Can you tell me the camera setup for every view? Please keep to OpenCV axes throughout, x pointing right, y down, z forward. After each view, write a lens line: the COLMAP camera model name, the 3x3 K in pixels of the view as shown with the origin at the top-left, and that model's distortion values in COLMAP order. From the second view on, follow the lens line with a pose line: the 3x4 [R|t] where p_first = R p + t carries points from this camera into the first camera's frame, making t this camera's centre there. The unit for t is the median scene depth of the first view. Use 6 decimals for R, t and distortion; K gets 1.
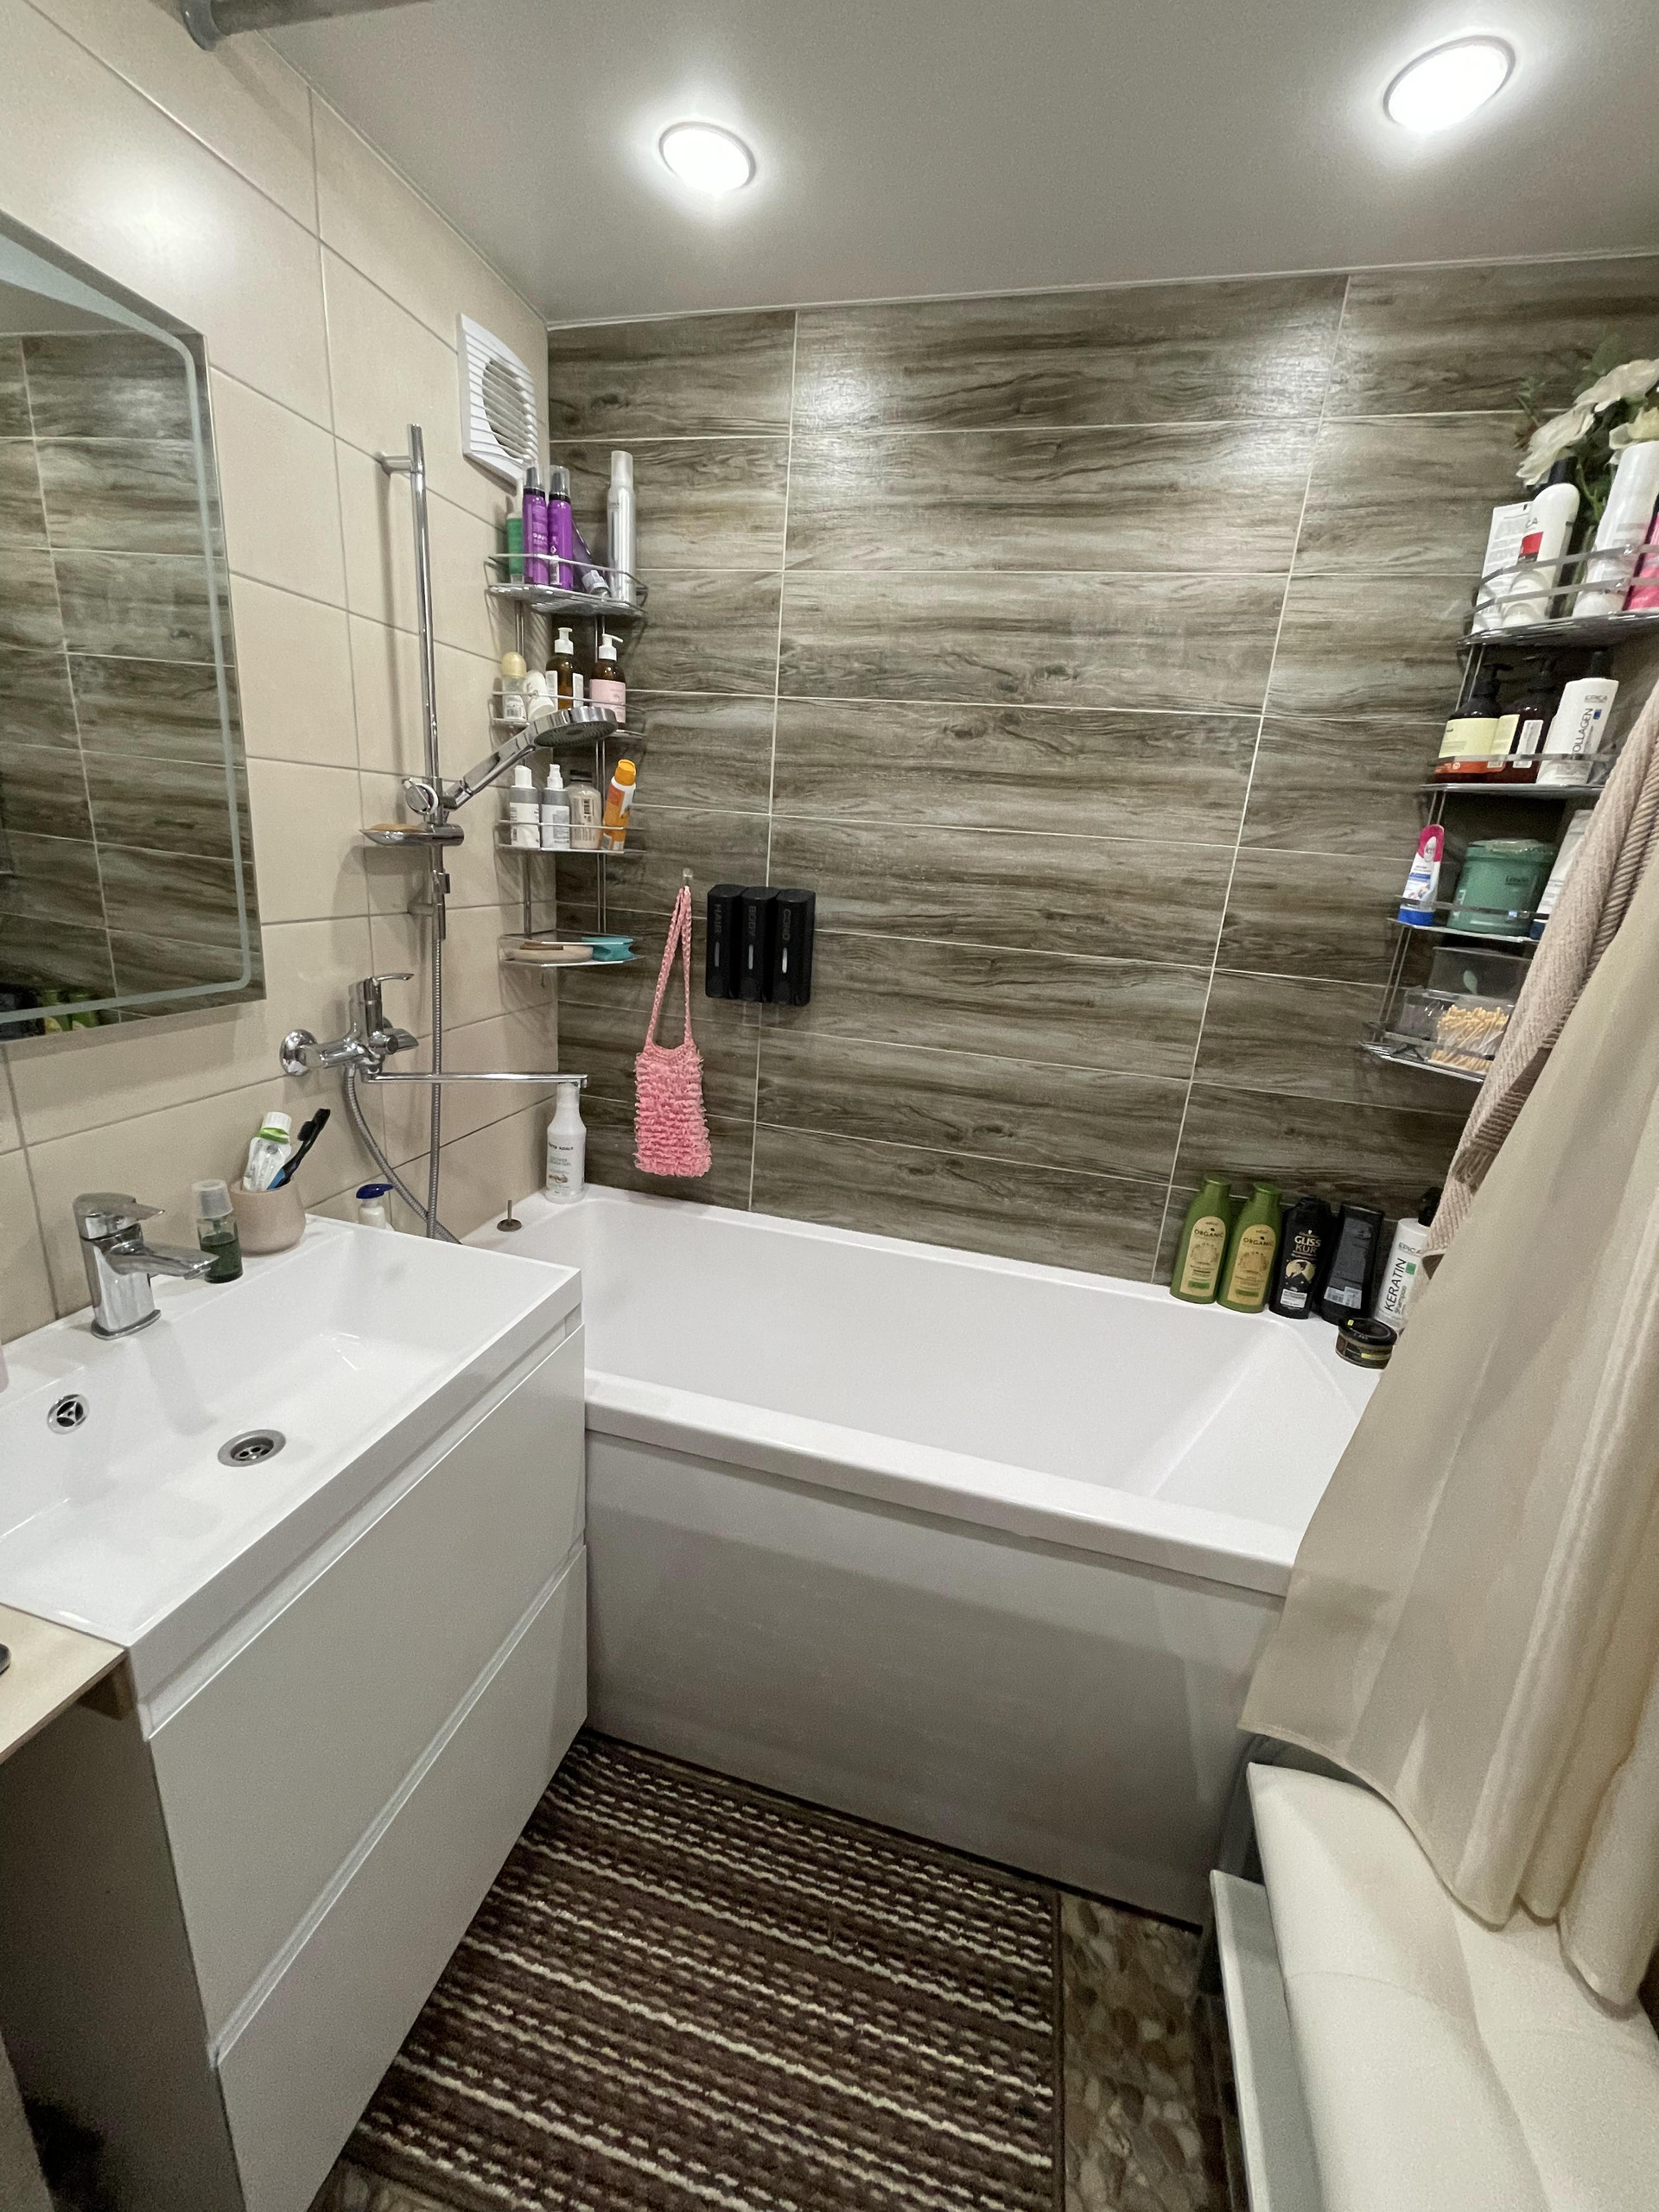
lens RADIAL K [[893.4, 0, 836.0], [0, 893.4, 1101.8], [0, 0, 1]] dist [-0.005096, 0.001903]
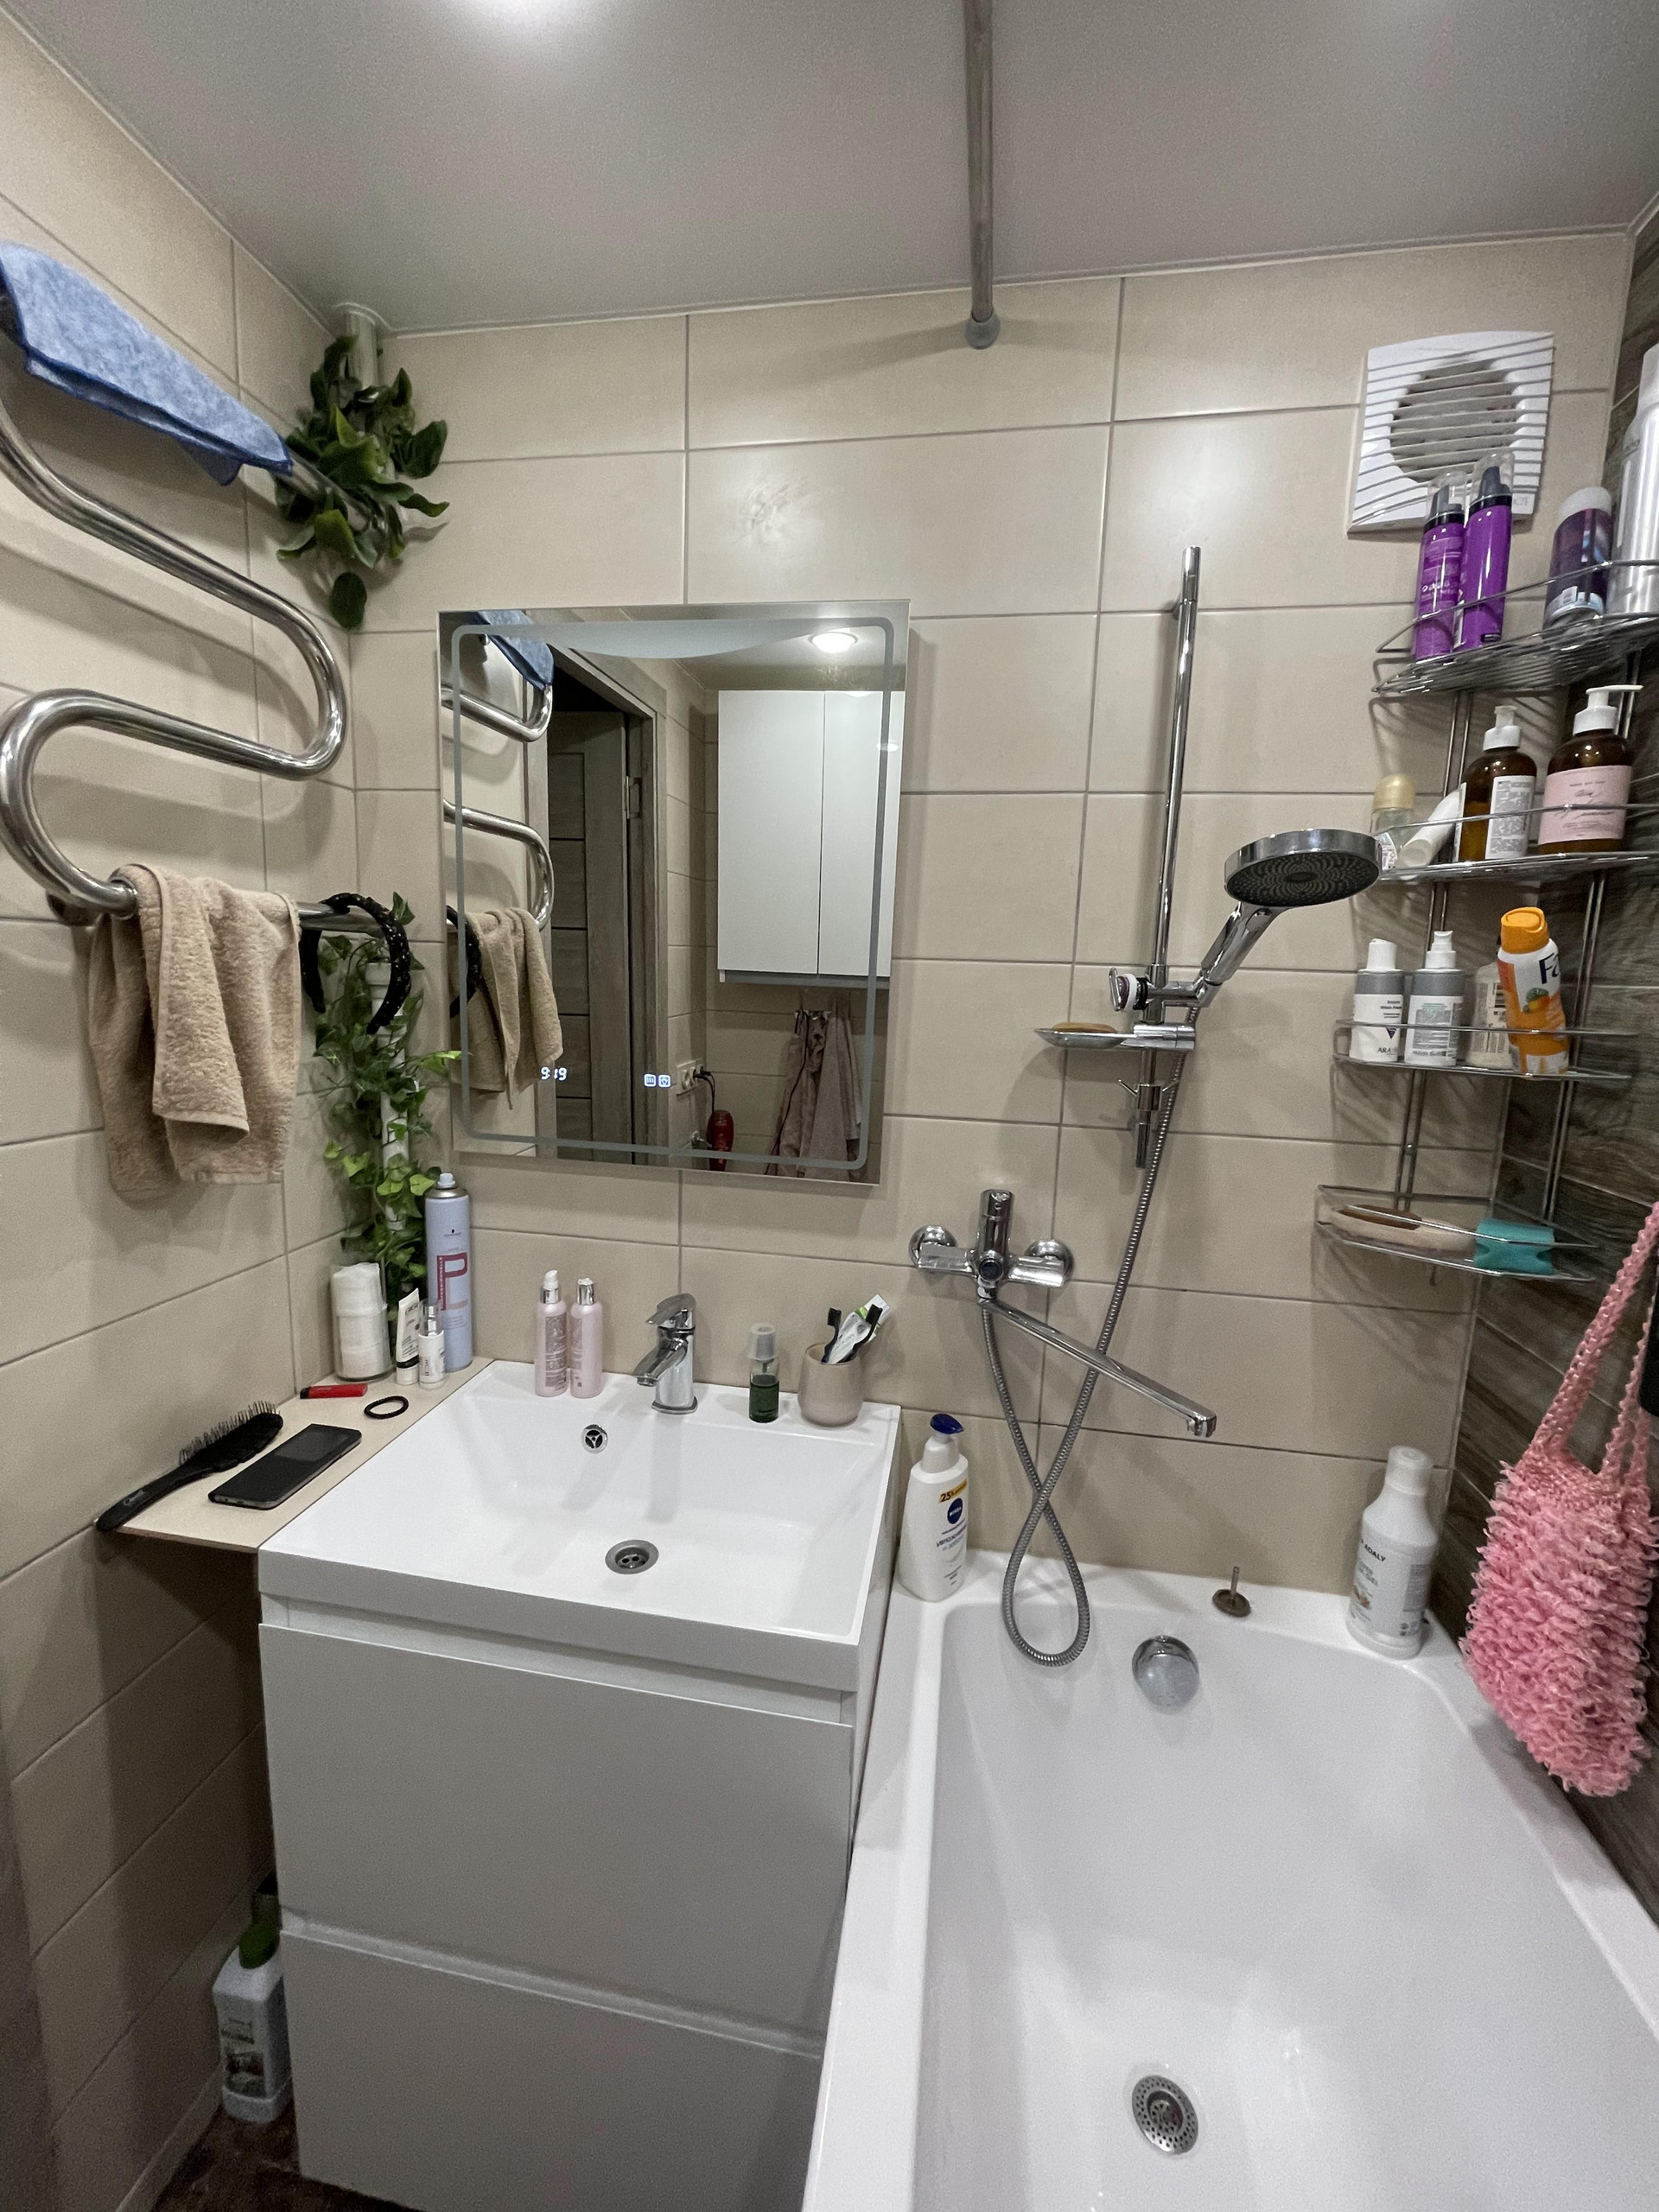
lens RADIAL K [[893.4, 0, 831.1], [0, 893.4, 1111.6], [0, 0, 1]] dist [-0.005096, 0.001903]
pose [[0.089507, 0.079833, -0.992782, 0.312539], [-0.308818, 0.949882, 0.048541, -0.196261], [0.946900, 0.302244, 0.109675, 0.699958]]
